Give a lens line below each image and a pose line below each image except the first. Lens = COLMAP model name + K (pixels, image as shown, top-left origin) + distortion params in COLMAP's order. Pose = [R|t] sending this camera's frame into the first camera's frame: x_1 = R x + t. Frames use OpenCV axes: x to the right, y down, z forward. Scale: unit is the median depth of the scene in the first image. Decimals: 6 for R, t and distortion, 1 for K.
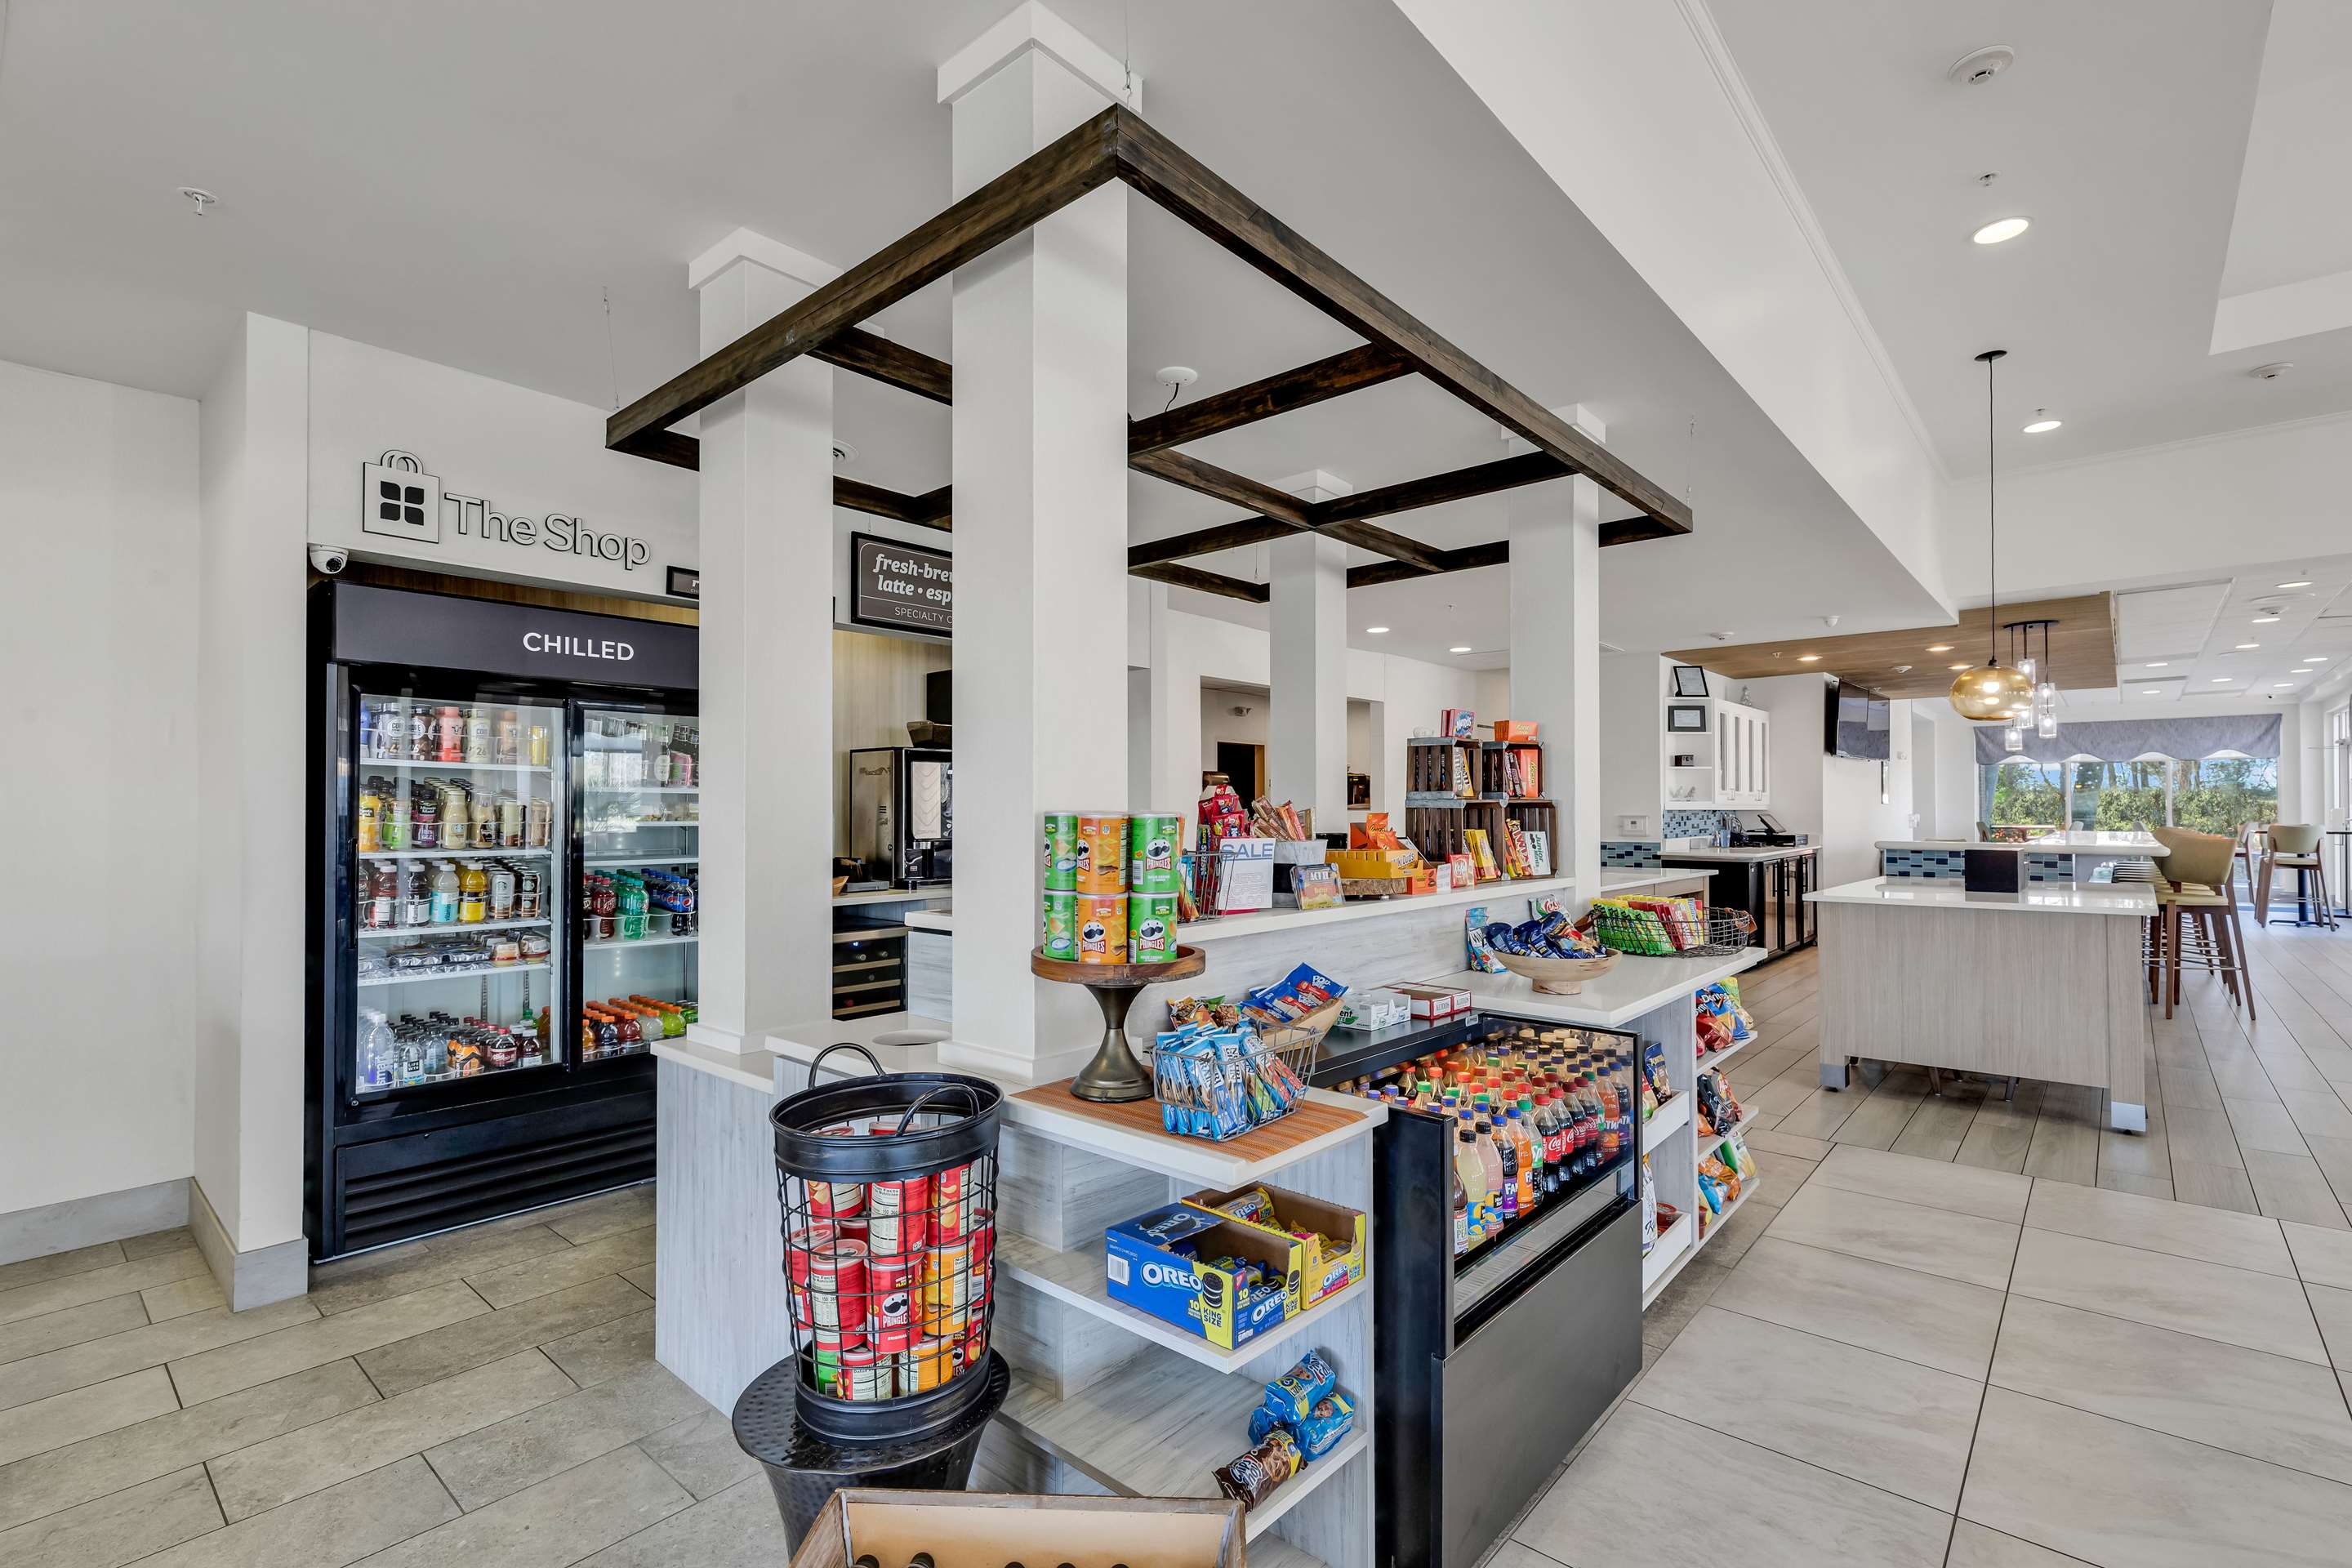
lens RADIAL K [[1072.6, 0, 1152.6], [0, 1072.6, 798.0], [0, 0, 1]] dist [0.002405, 0.000870]
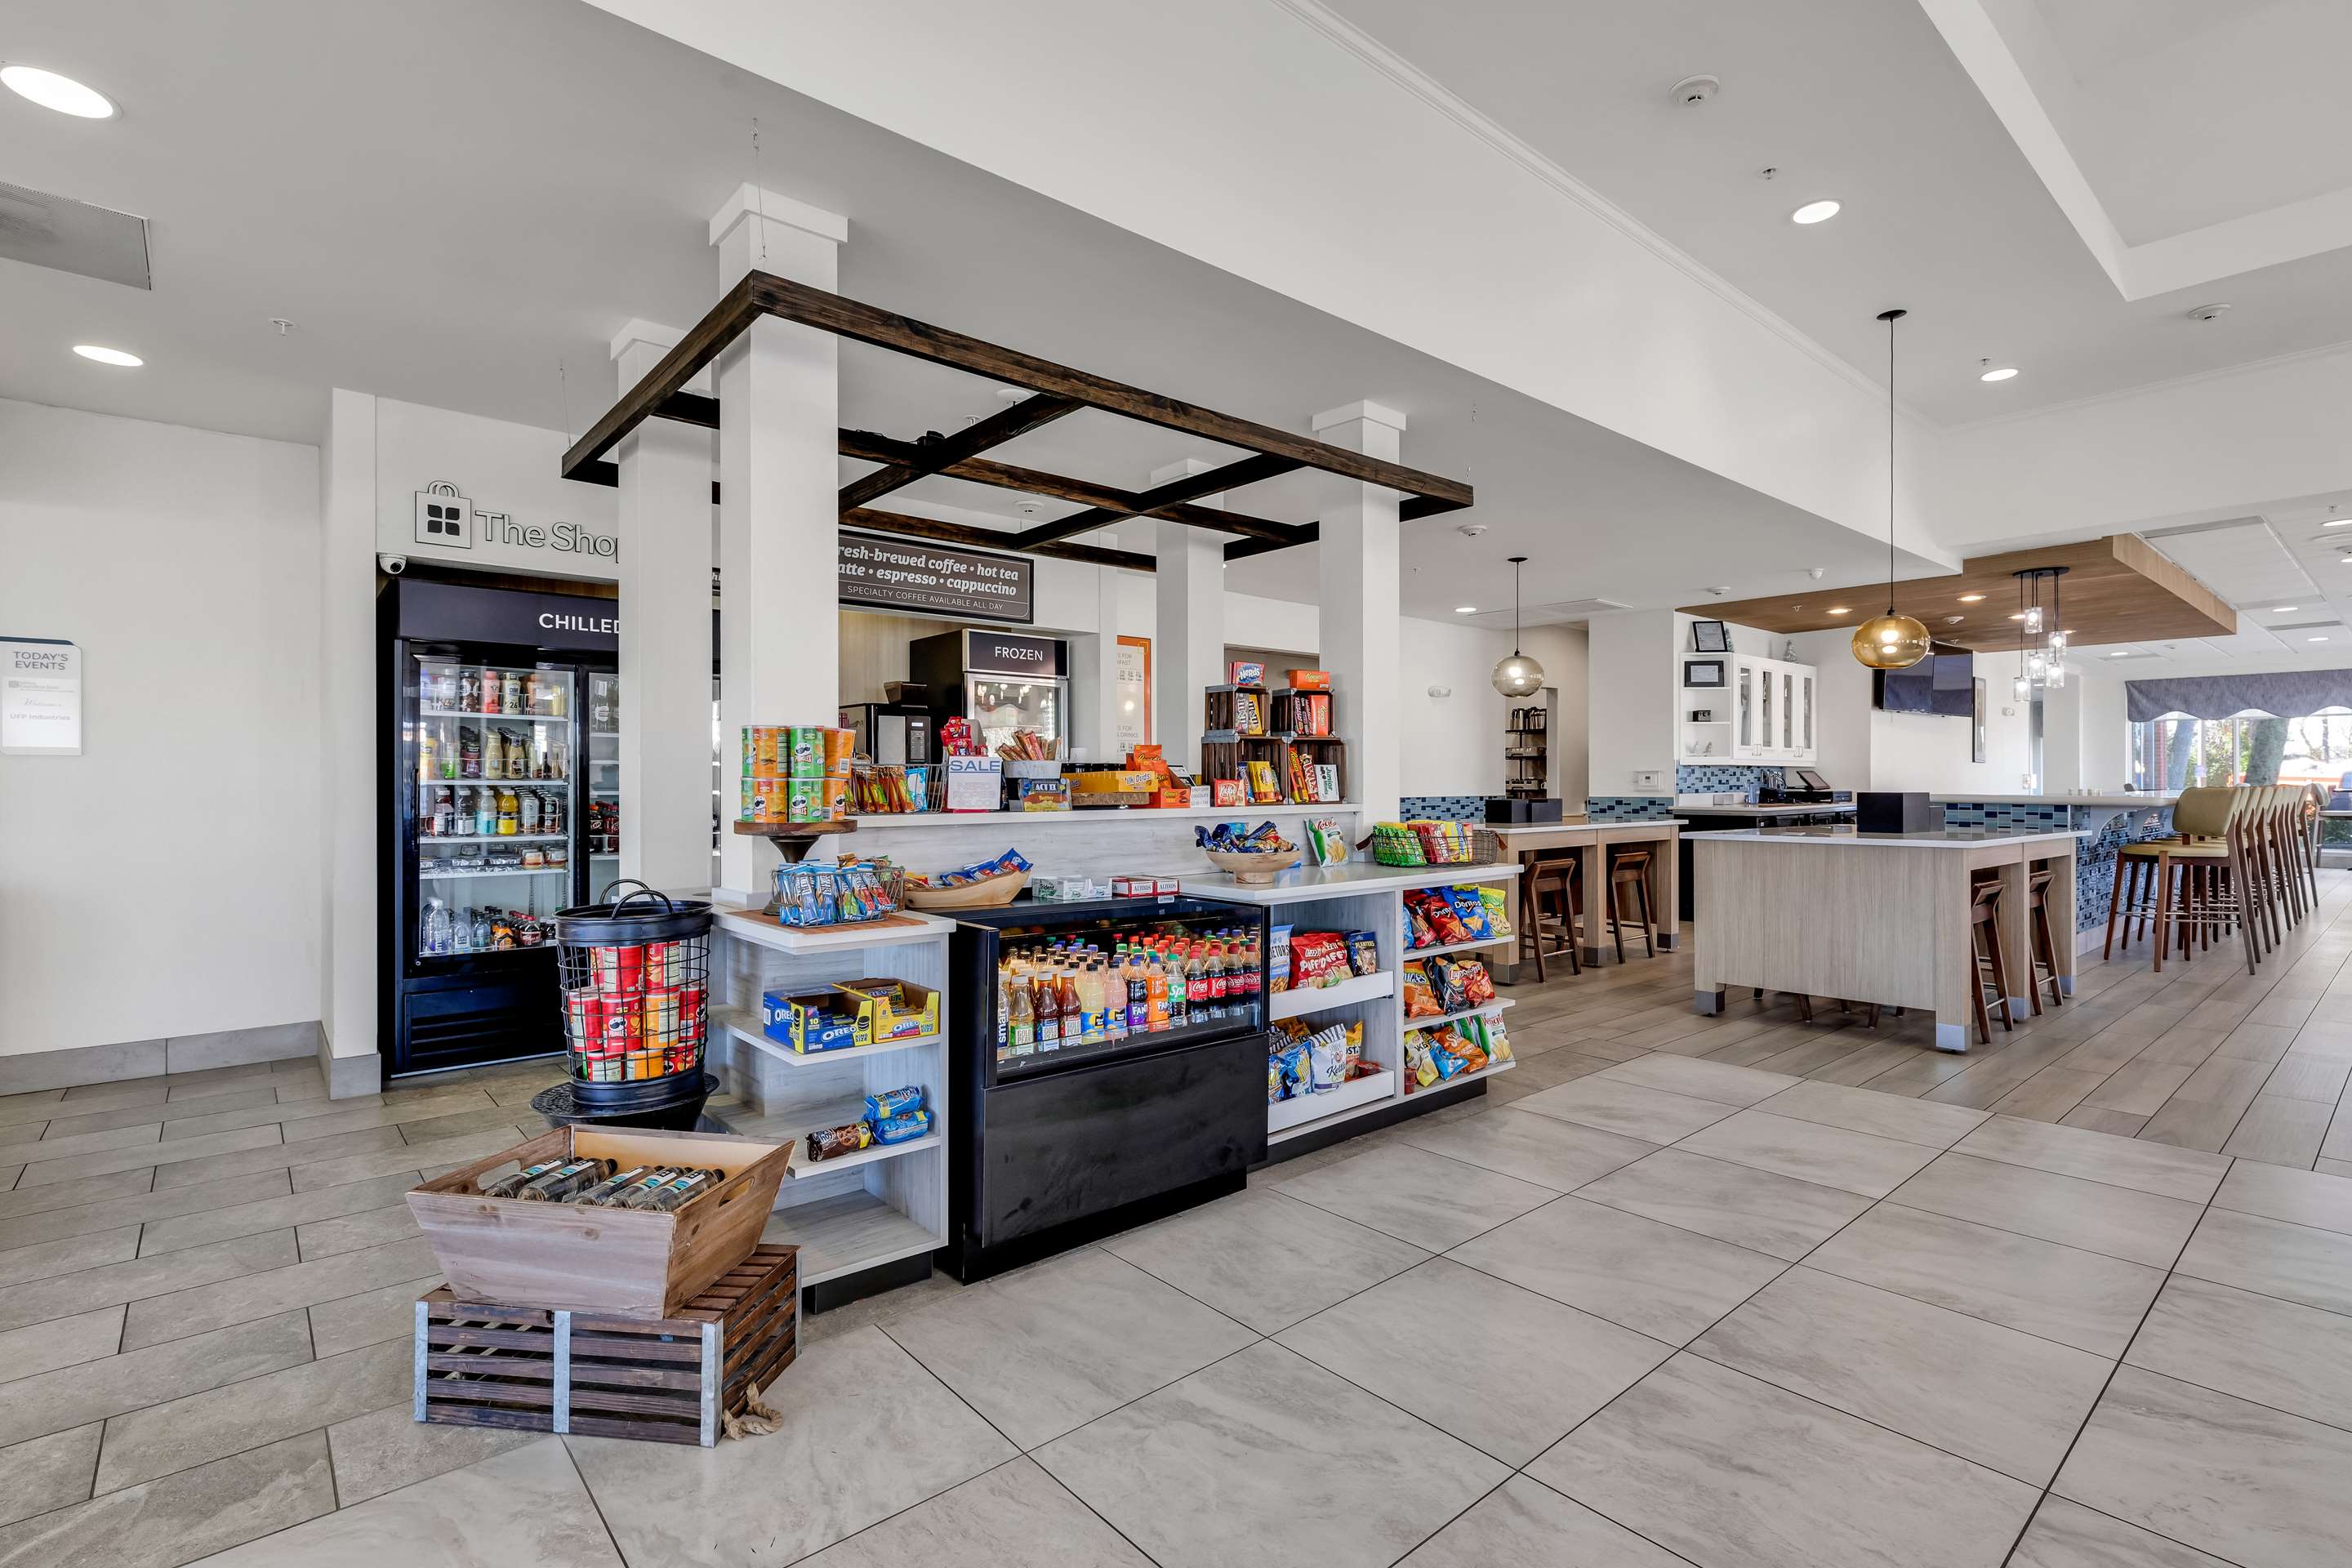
lens RADIAL K [[1109.6, 0, 1167.0], [0, 1109.6, 784.4], [0, 0, 1]] dist [0.005475, -0.000908]
pose [[0.990718, 0.000113, -0.135932, 0.366983], [0.001591, 0.999922, 0.012424, 0.039598], [0.135923, -0.012525, 0.990640, -0.248957]]
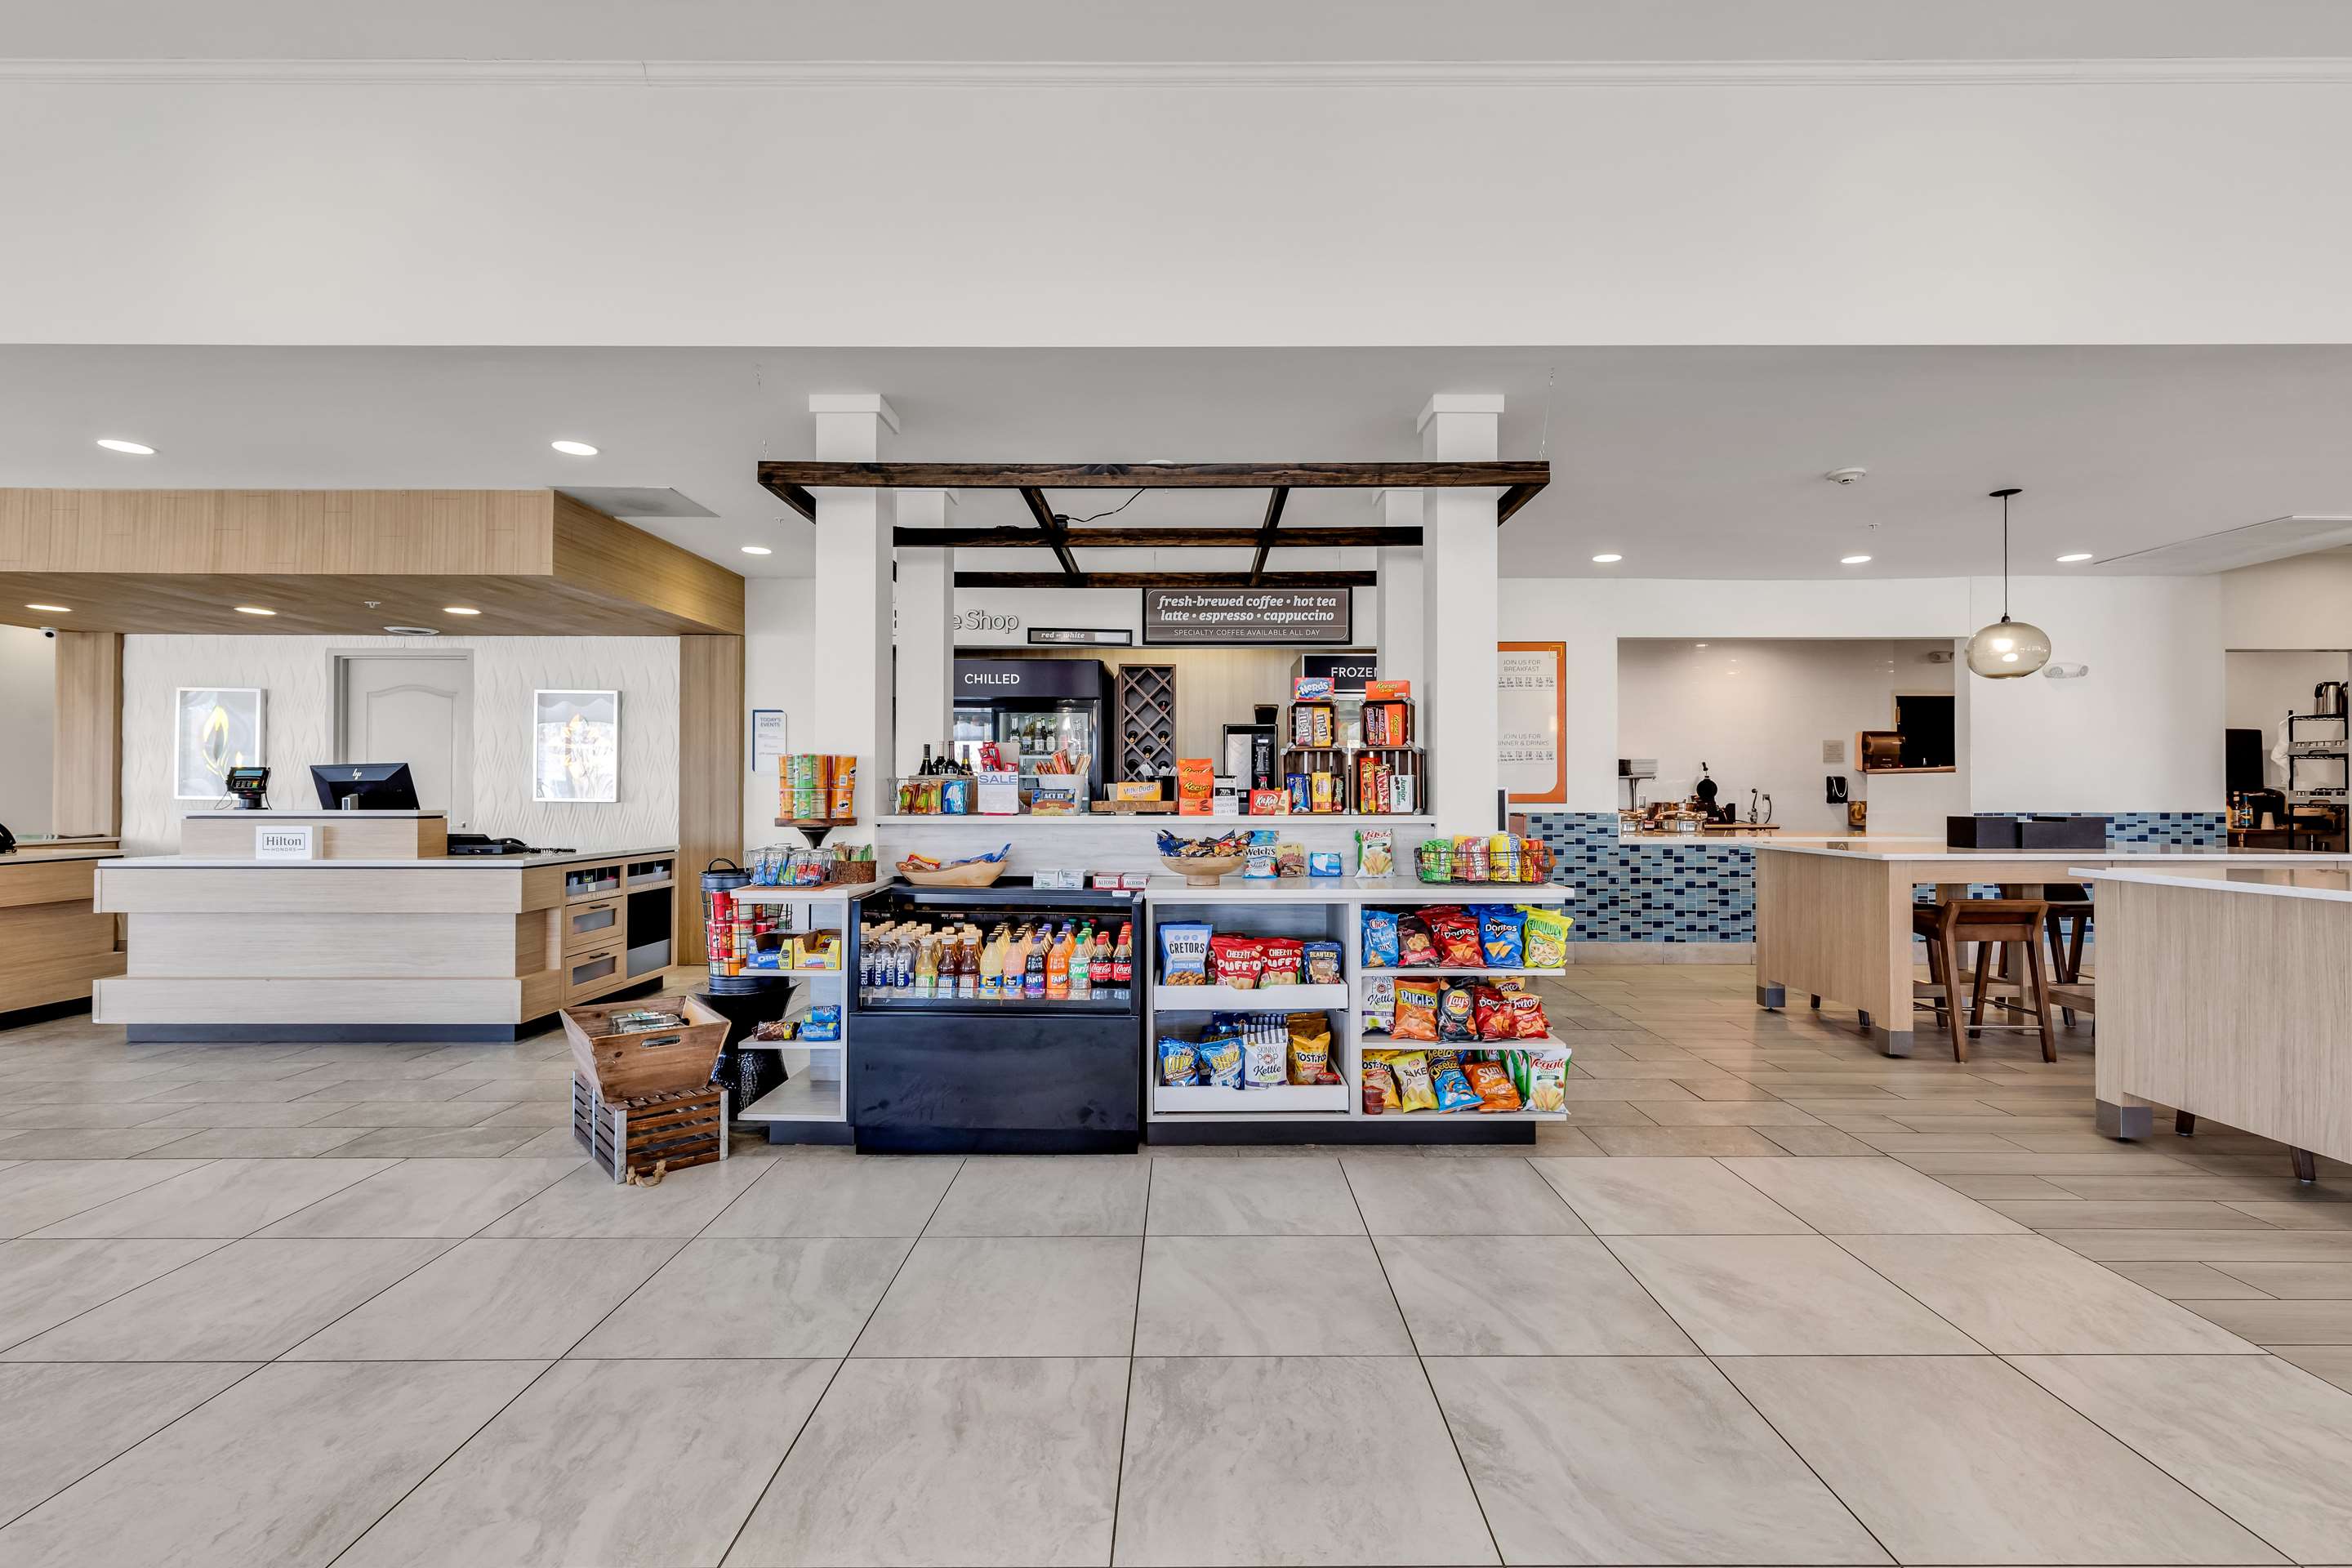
lens RADIAL K [[1072.6, 0, 1193.4], [0, 1072.6, 783.4], [0, 0, 1]] dist [0.002405, 0.000870]
pose [[0.649557, -0.003009, -0.760307, 1.148697], [0.006007, 0.999981, 0.001175, 0.039869], [0.760289, -0.005330, 0.649563, 0.078549]]
